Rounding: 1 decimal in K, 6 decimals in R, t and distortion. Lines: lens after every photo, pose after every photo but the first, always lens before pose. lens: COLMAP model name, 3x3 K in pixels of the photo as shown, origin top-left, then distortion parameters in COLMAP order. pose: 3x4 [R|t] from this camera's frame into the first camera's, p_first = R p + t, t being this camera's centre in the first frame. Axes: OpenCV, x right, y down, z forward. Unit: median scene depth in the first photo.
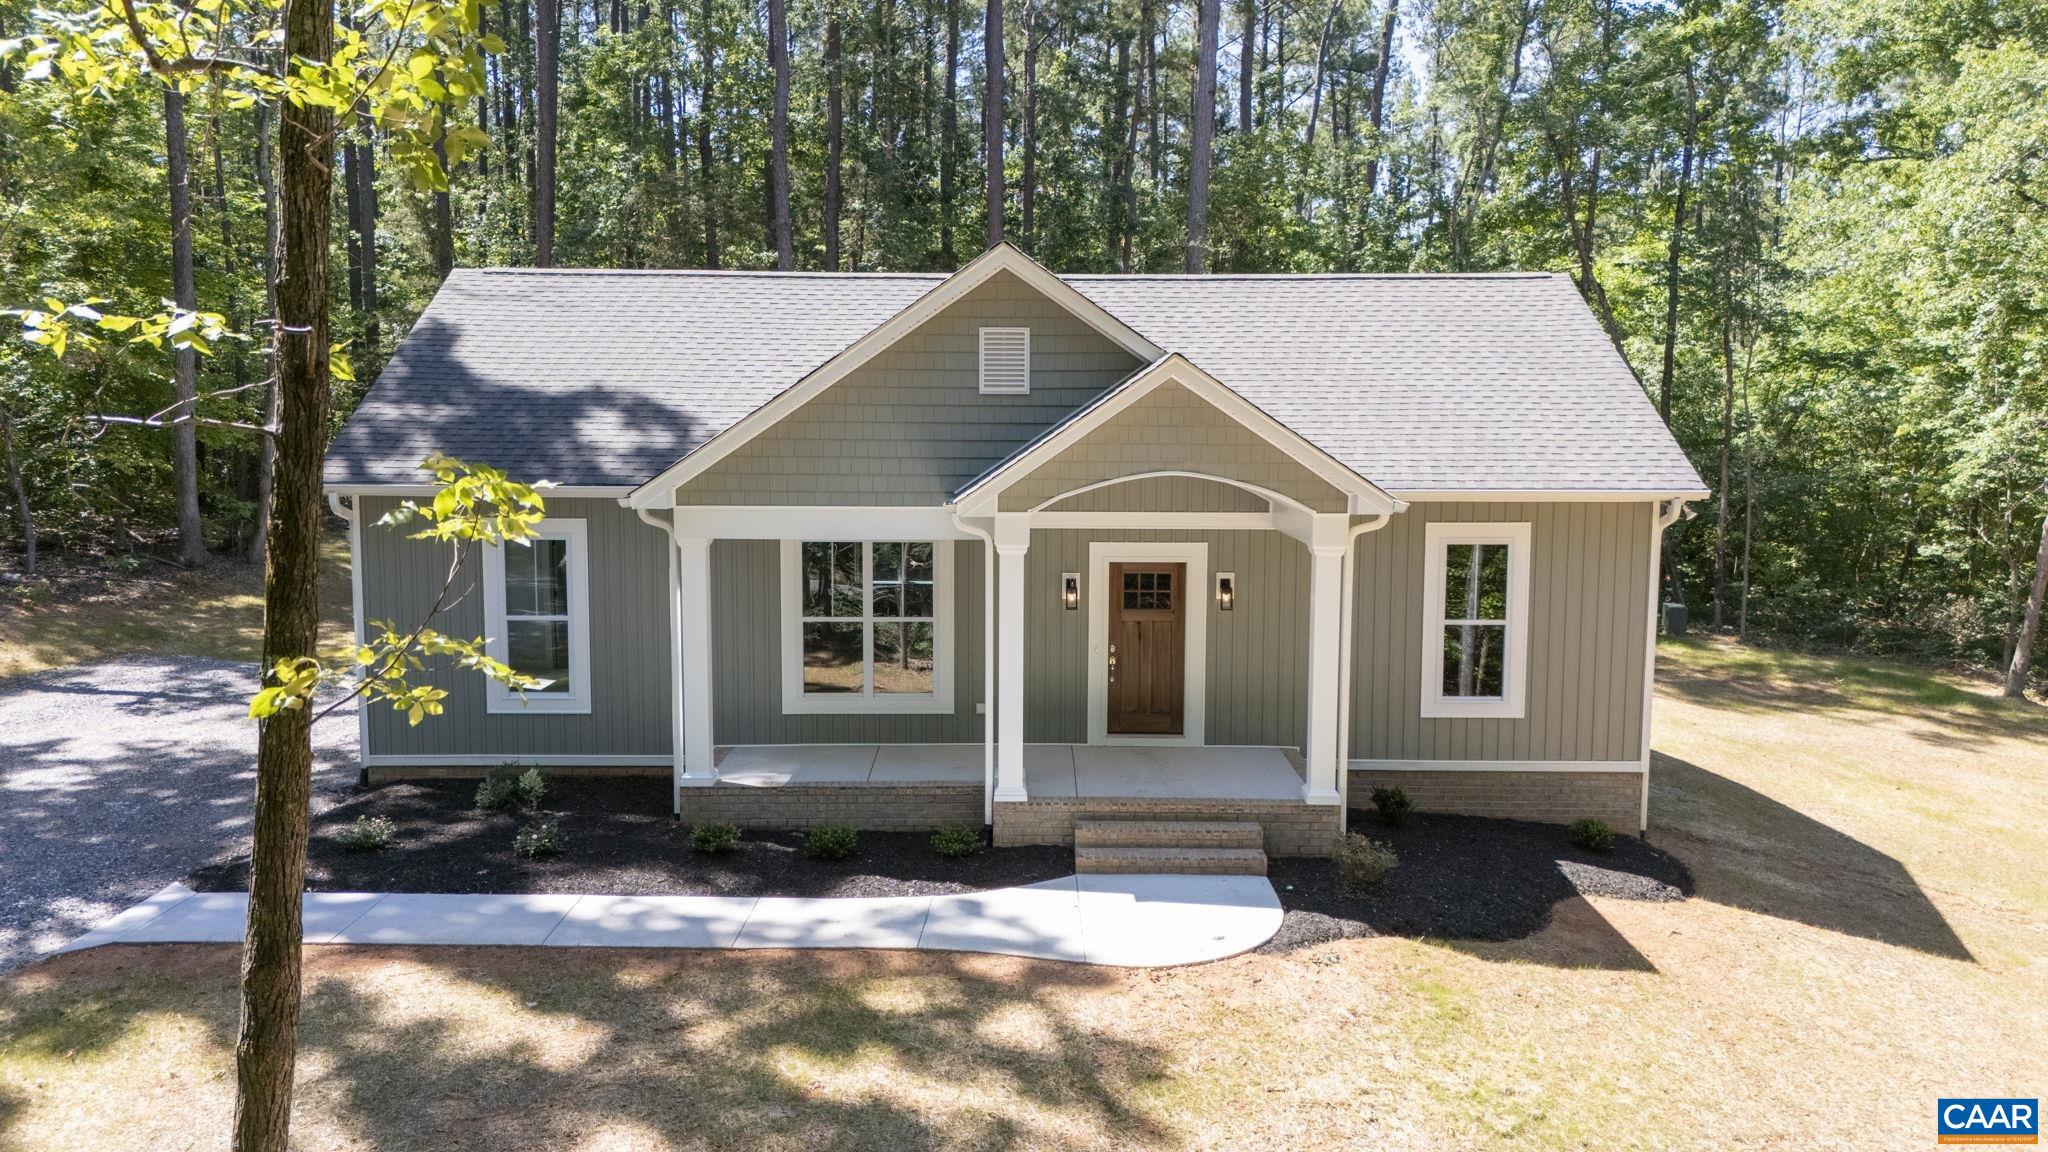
lens RADIAL K [[1538.3, 0, 1031.3], [0, 1538.3, 573.9], [0, 0, 1]] dist [0.085871, -0.105743]
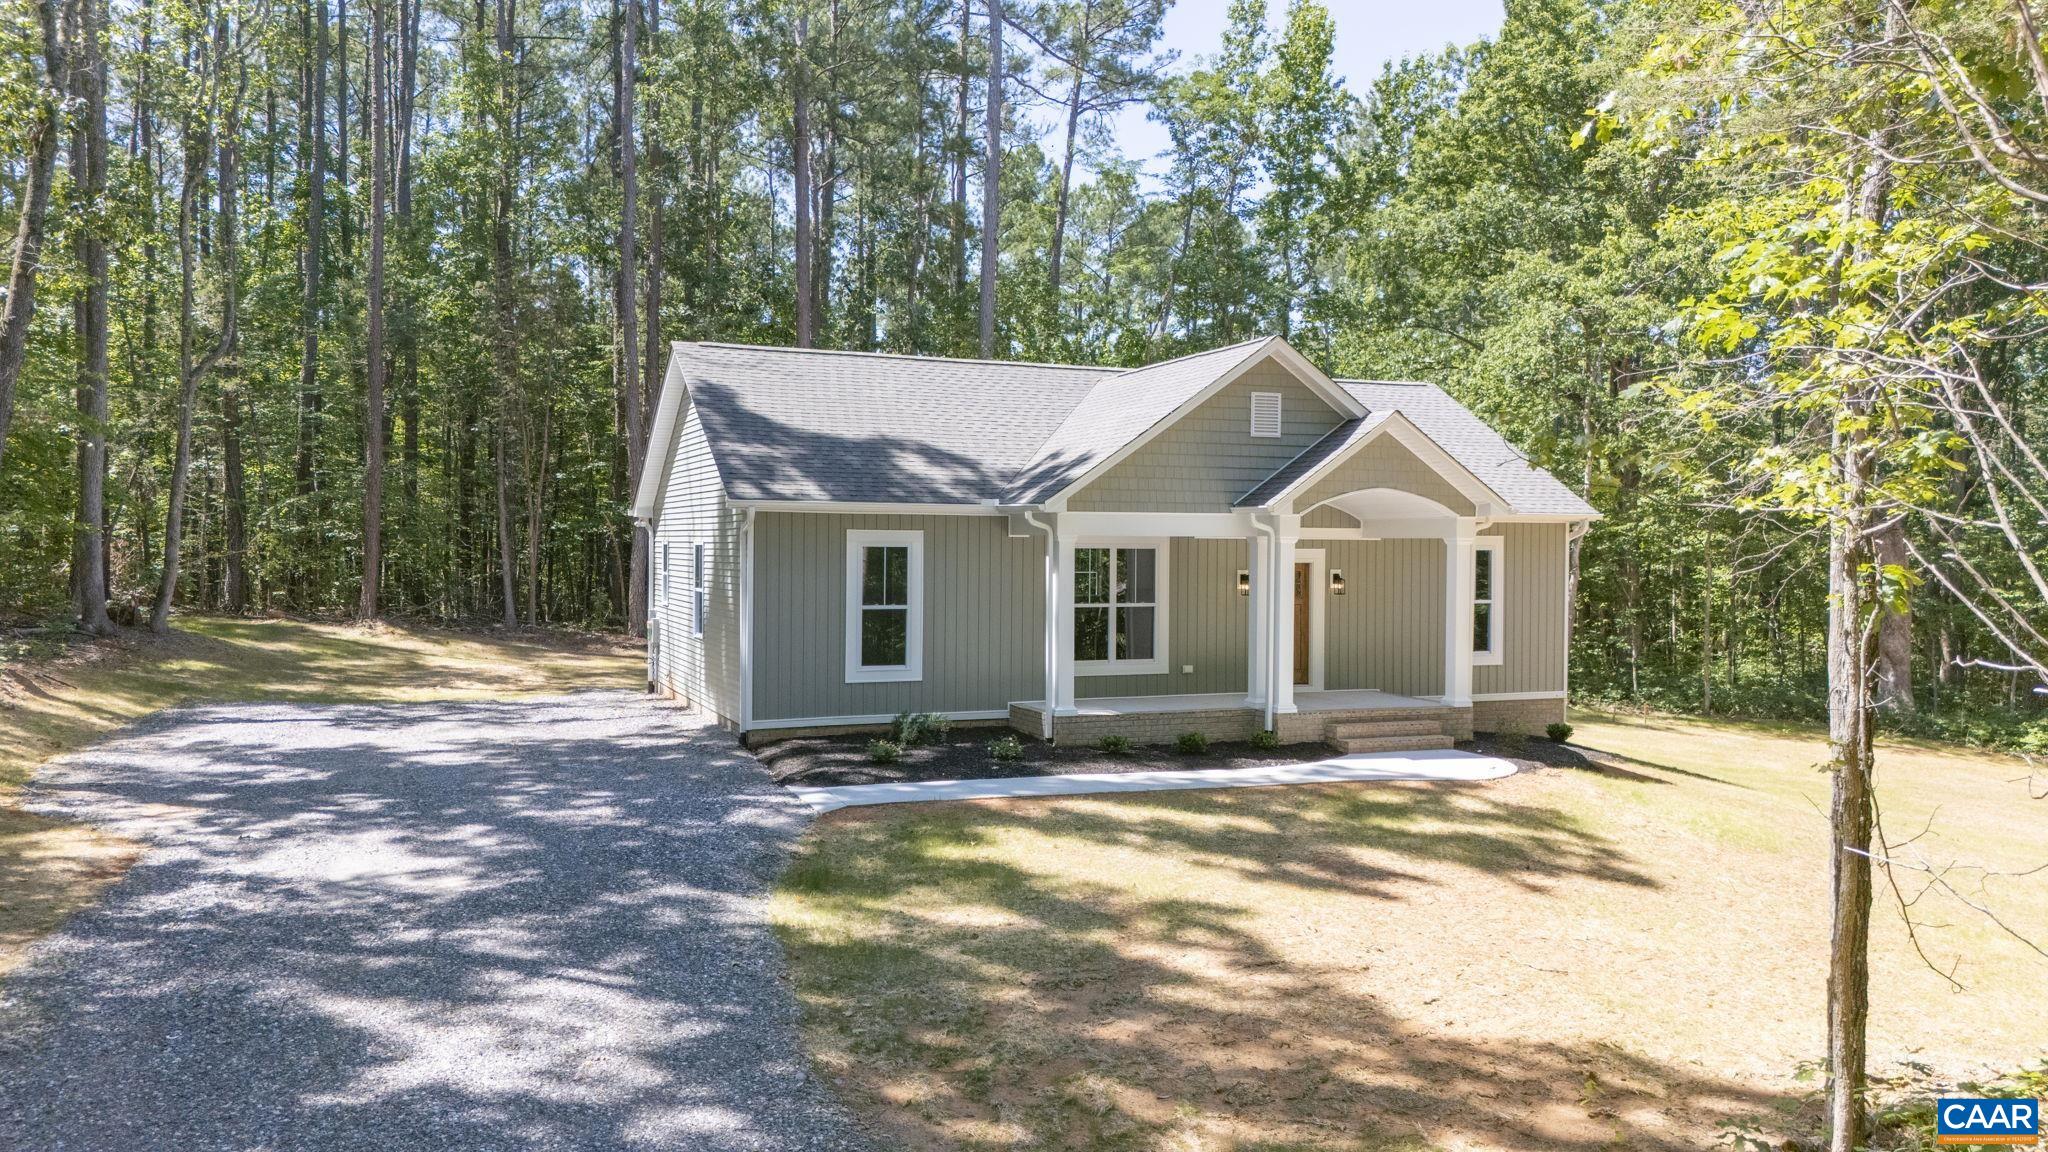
lens RADIAL K [[1538.3, 0, 1031.3], [0, 1538.3, 573.9], [0, 0, 1]] dist [0.085871, -0.105743]
pose [[0.921200, -0.006769, 0.389030, -0.718397], [0.042012, 0.995734, -0.082157, 0.112951], [-0.386814, 0.092027, 0.917554, -0.232260]]
